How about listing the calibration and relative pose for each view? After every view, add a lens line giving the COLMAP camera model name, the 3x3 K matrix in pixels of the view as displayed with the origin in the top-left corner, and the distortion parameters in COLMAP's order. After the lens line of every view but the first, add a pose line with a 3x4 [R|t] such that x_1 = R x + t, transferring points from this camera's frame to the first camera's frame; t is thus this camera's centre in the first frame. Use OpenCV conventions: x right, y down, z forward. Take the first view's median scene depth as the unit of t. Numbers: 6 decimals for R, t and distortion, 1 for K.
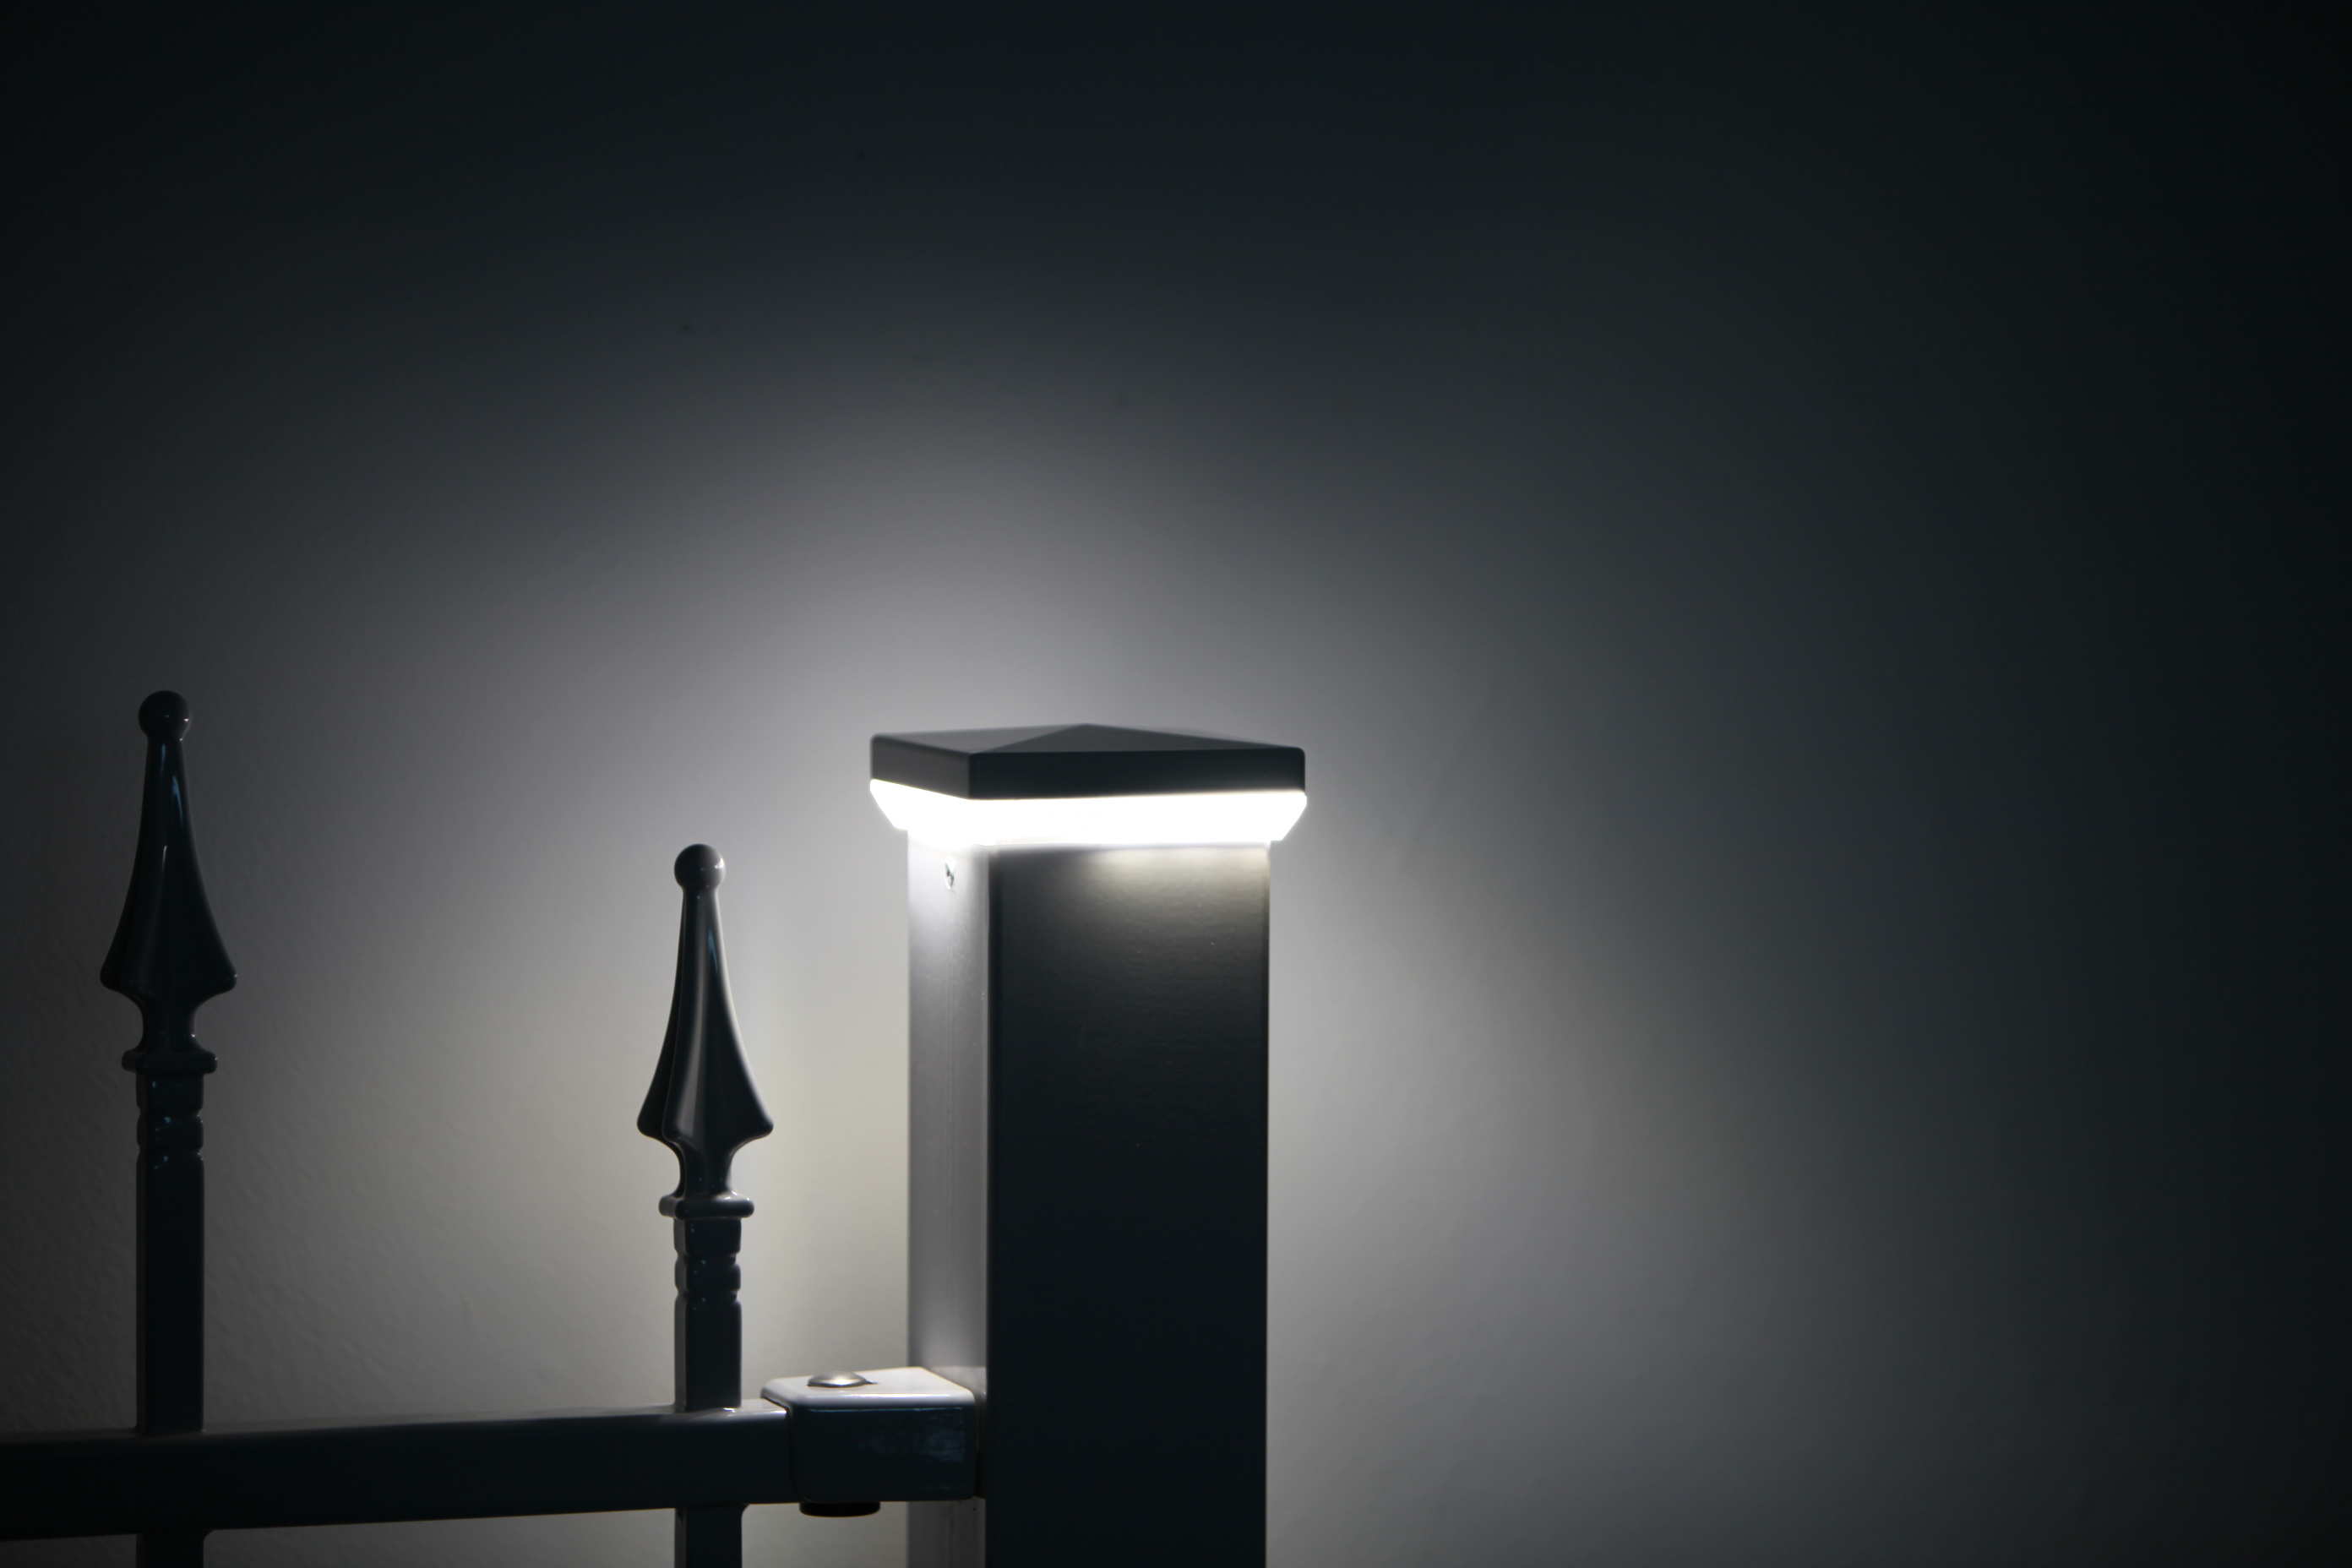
lens RADIAL K [[8560.6, 0, 1176.0], [0, 8560.6, 784.0], [0, 0, 1]] dist [0.326499, 1.765976]
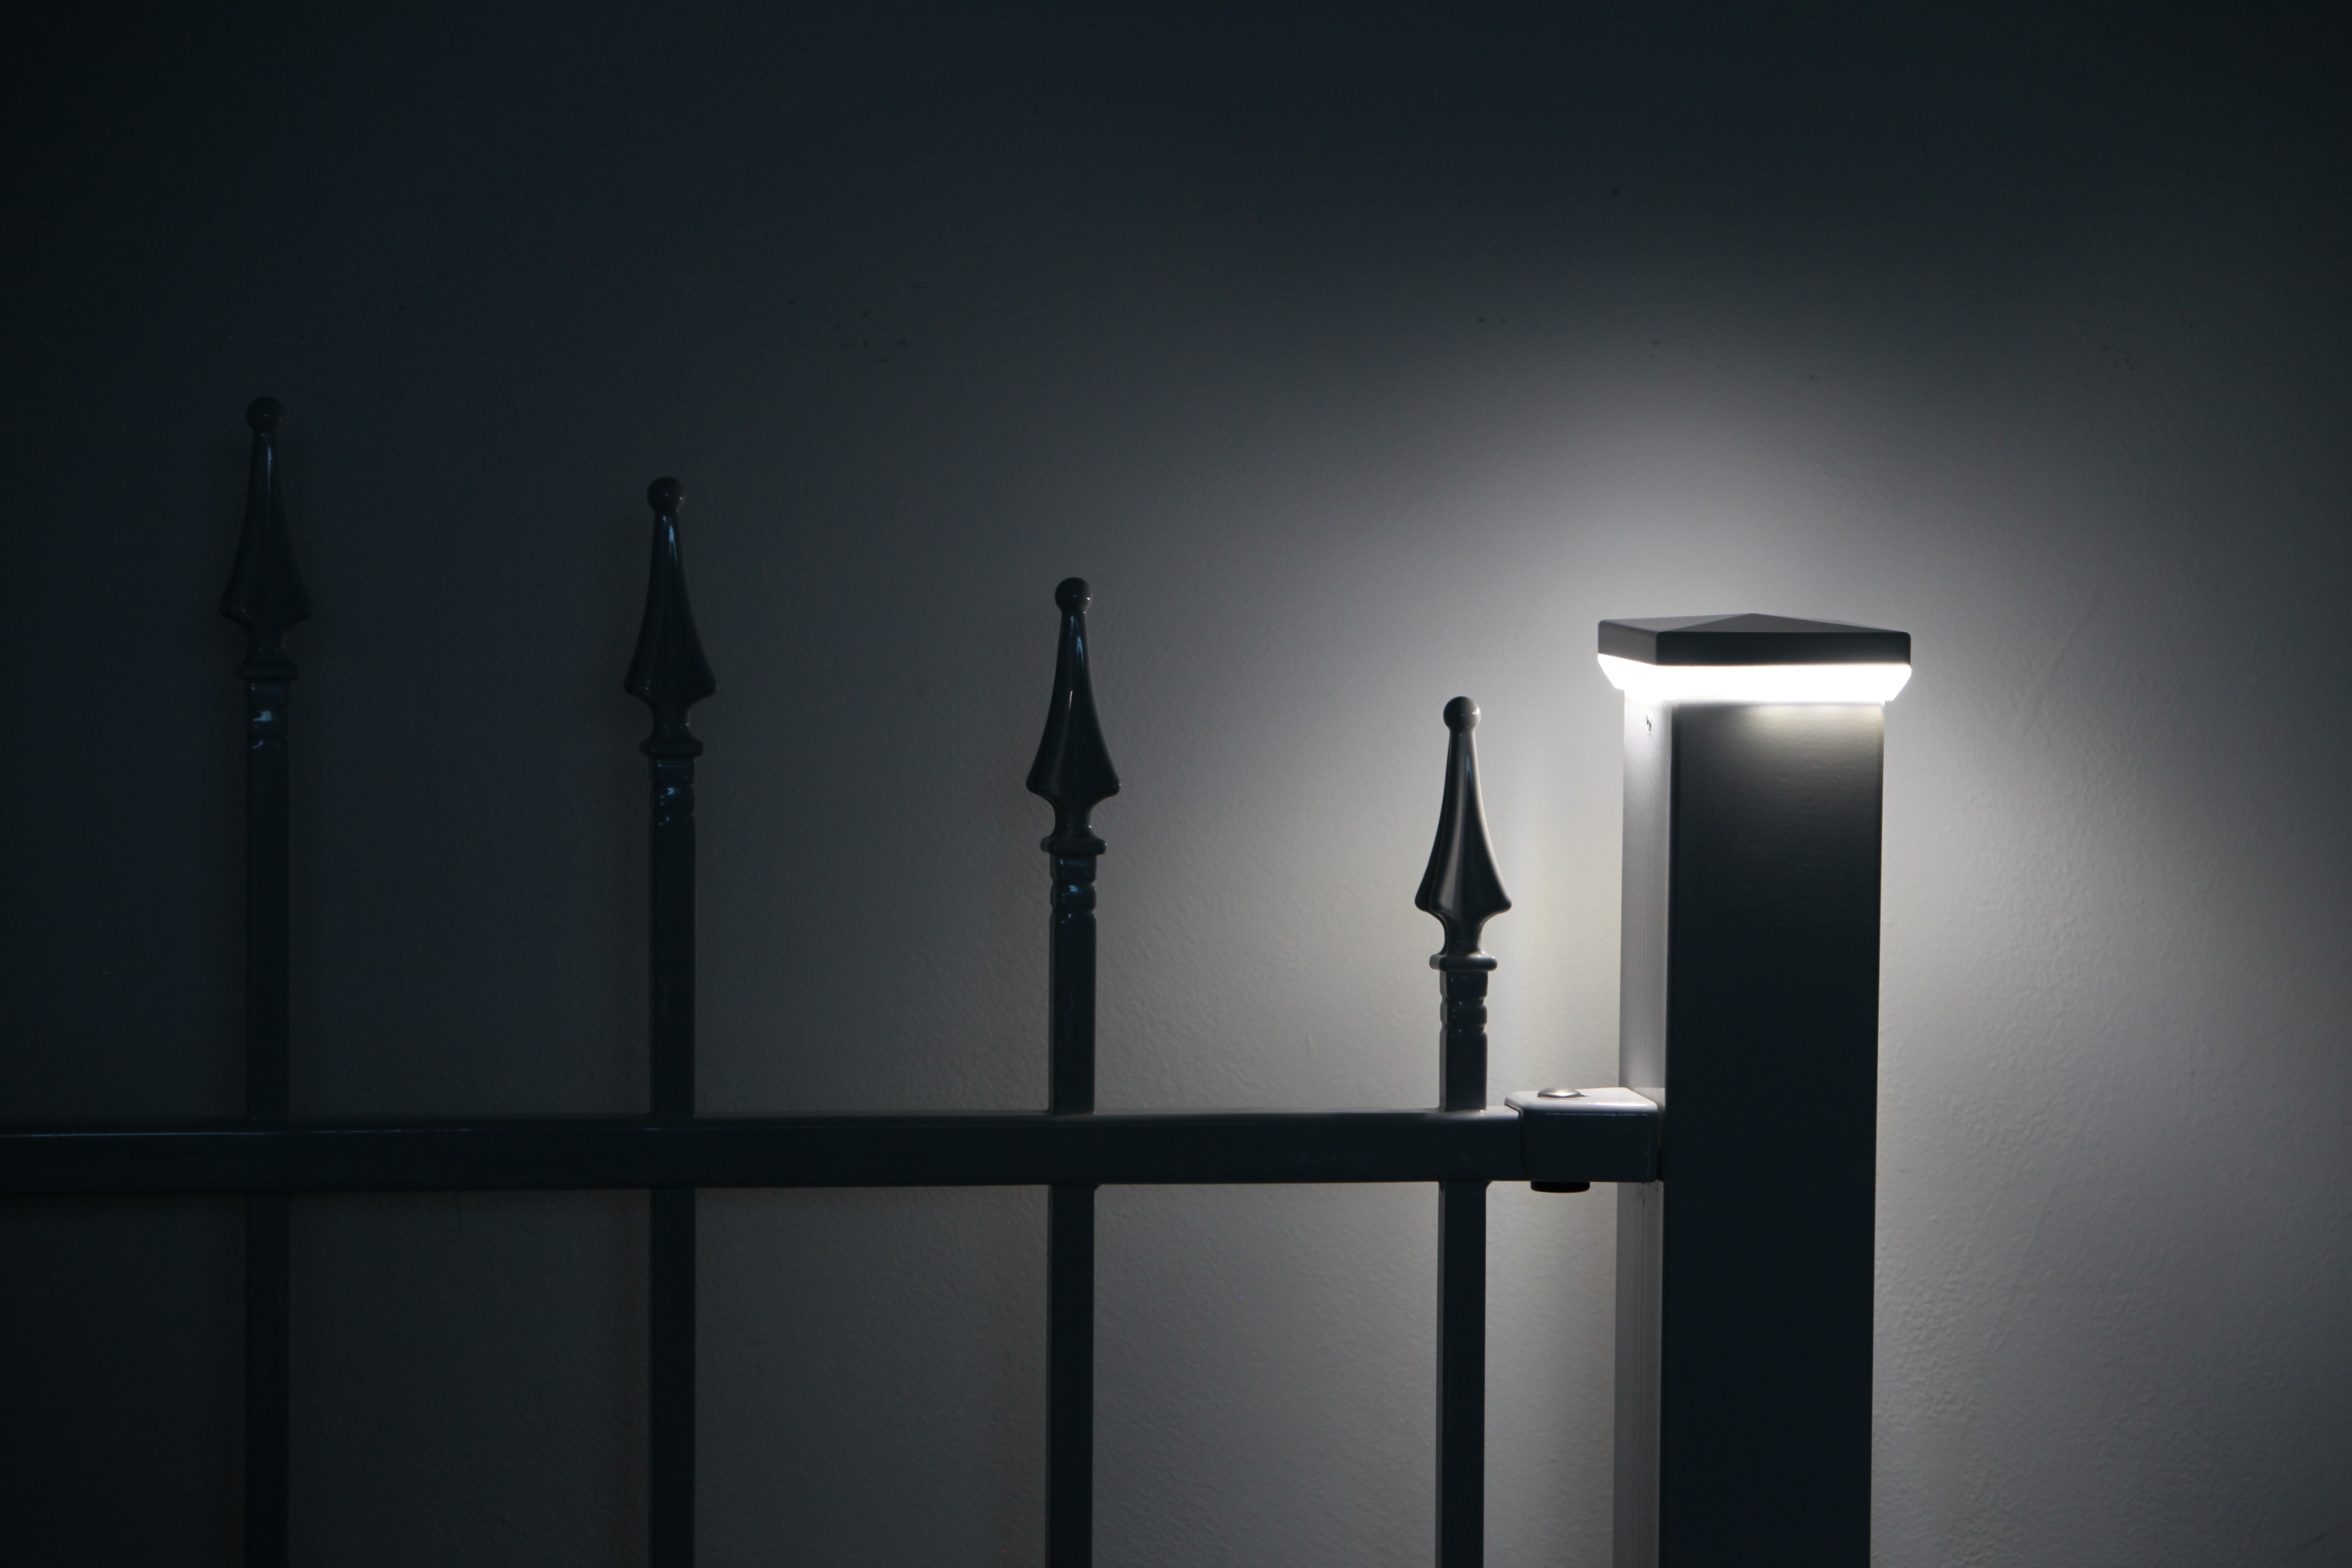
lens RADIAL K [[7863.6, 0, 1163.6], [0, 7863.6, 753.0], [0, 0, 1]] dist [0.262184, 0.733239]
pose [[0.988898, 0.016120, -0.147720, 0.082514], [-0.016397, 0.999865, -0.000658, 0.017595], [0.147690, 0.003073, 0.989029, -0.244898]]
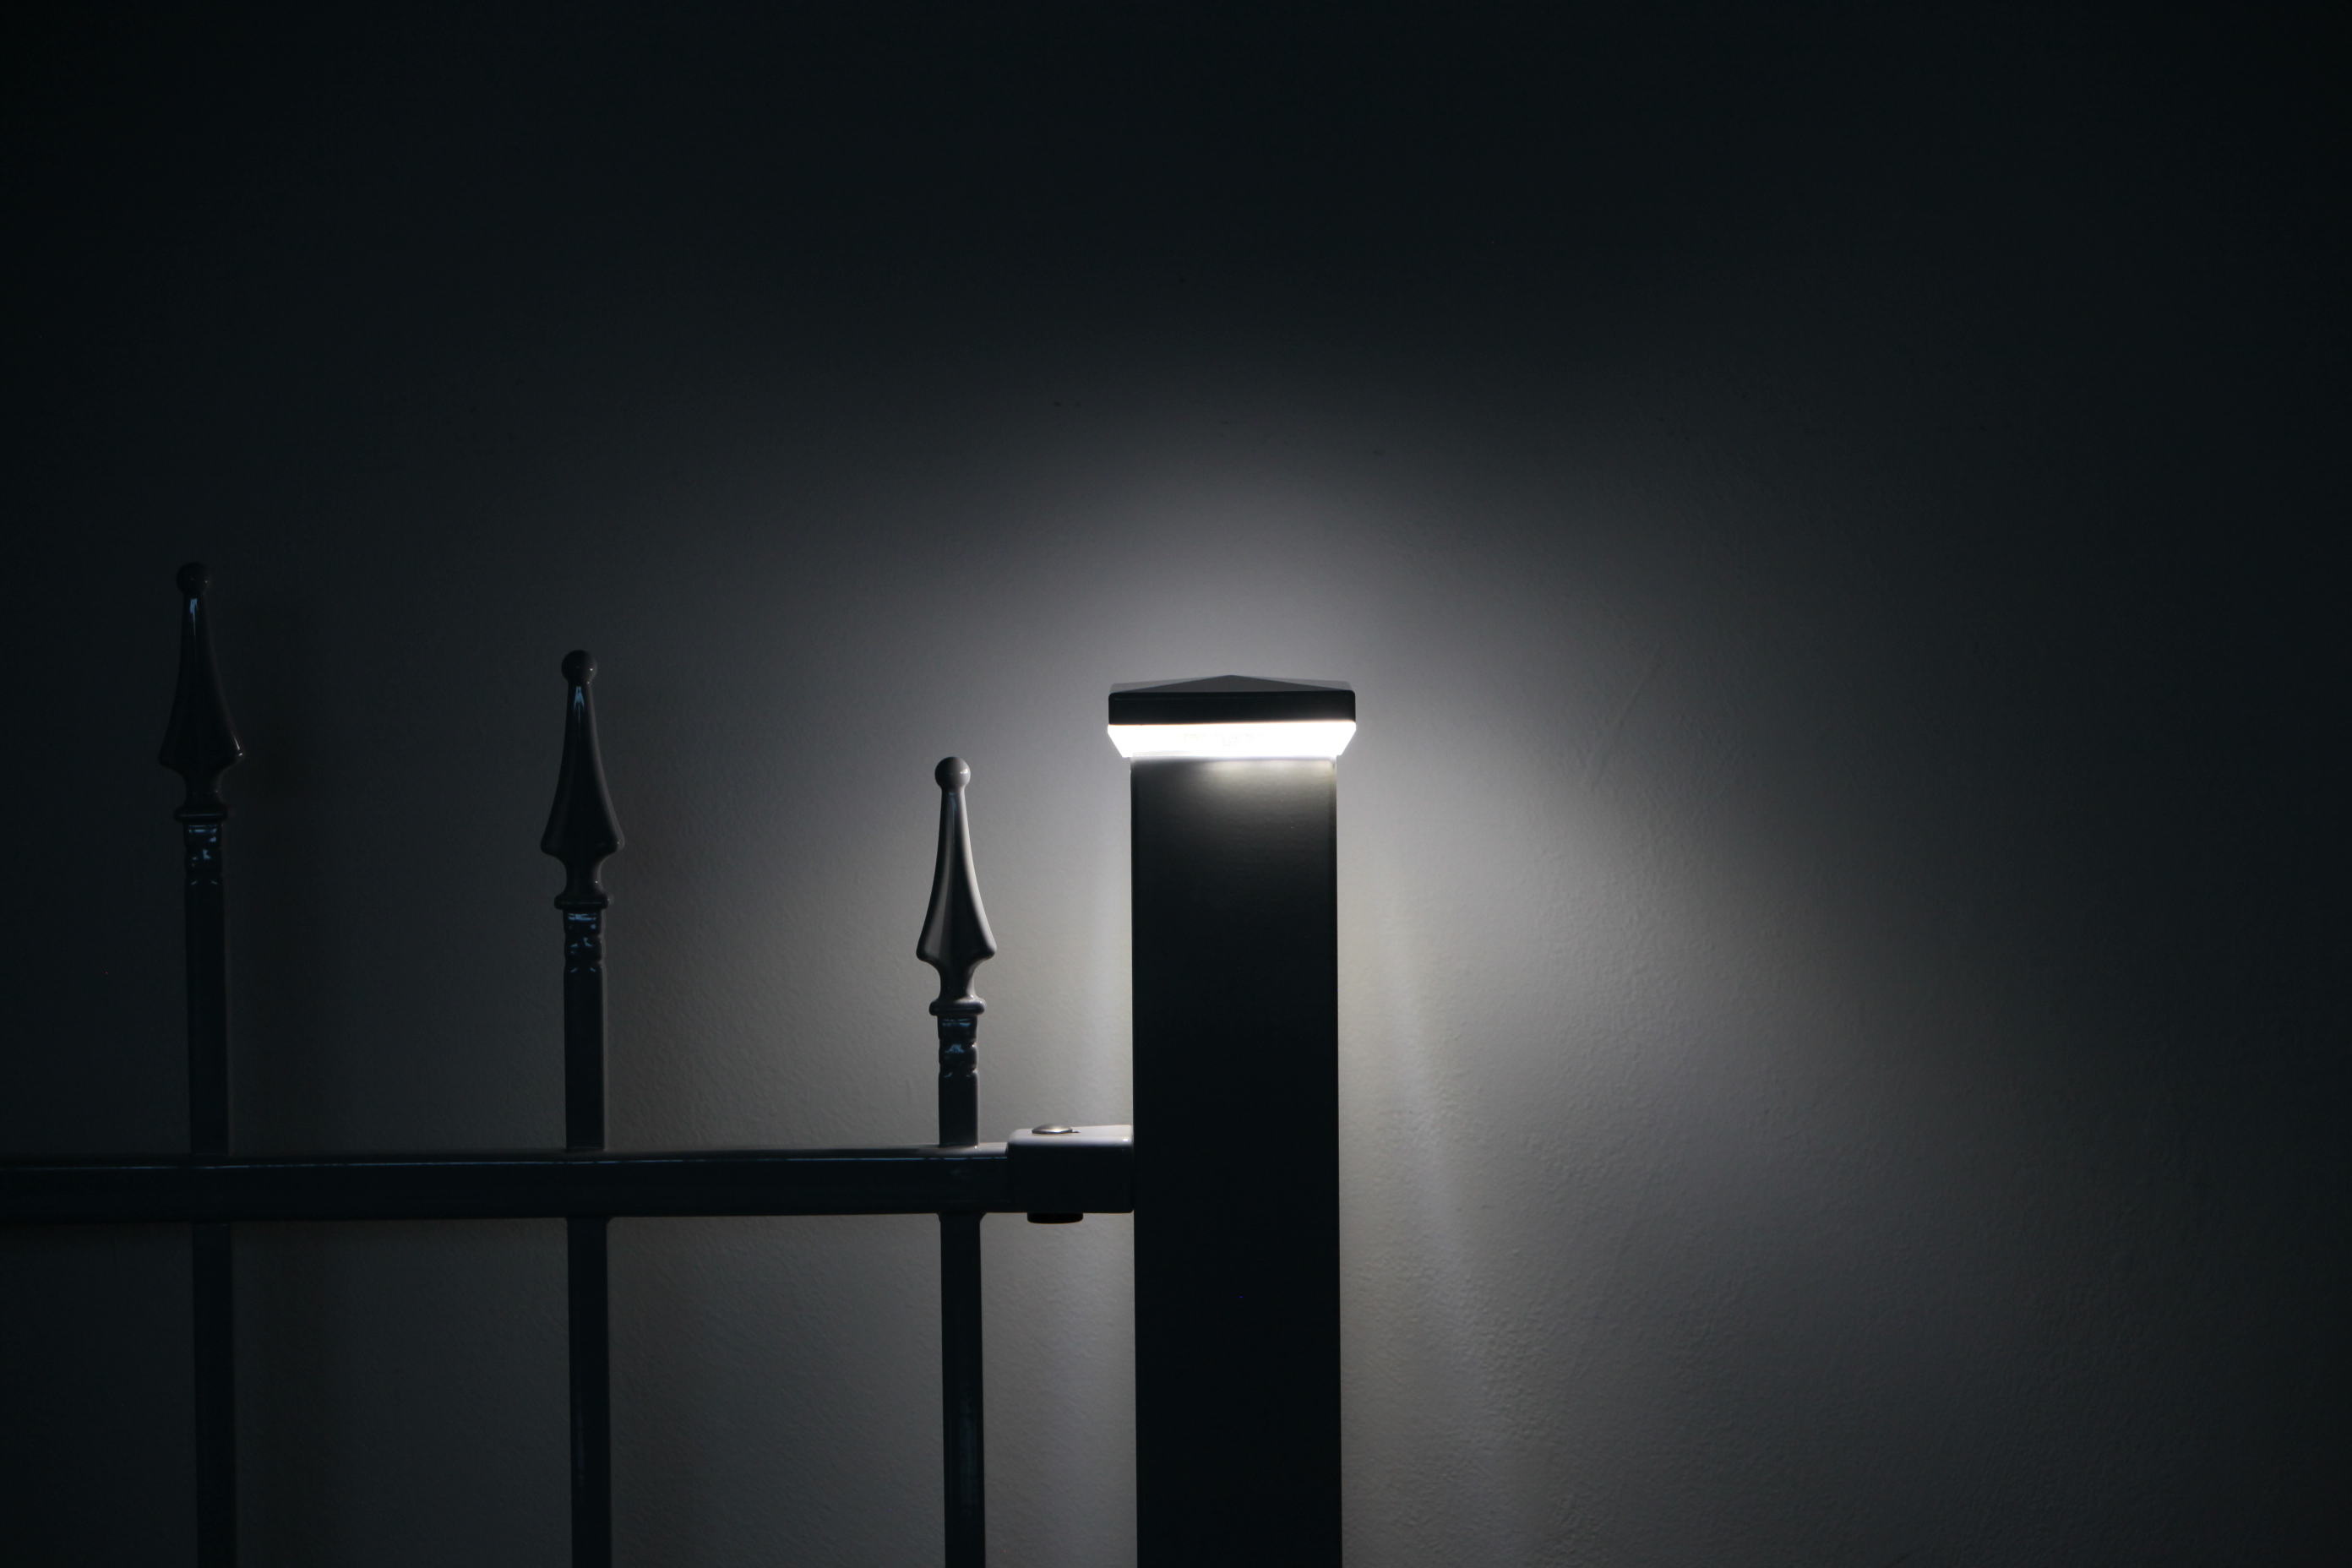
lens RADIAL K [[7863.6, 0, 1163.6], [0, 7863.6, 753.0], [0, 0, 1]] dist [0.262184, 0.733239]
pose [[0.946650, 0.000180, -0.322263, 0.407633], [-0.005405, 0.999868, -0.015320, 0.026541], [0.322218, 0.016245, 0.946526, -0.249488]]
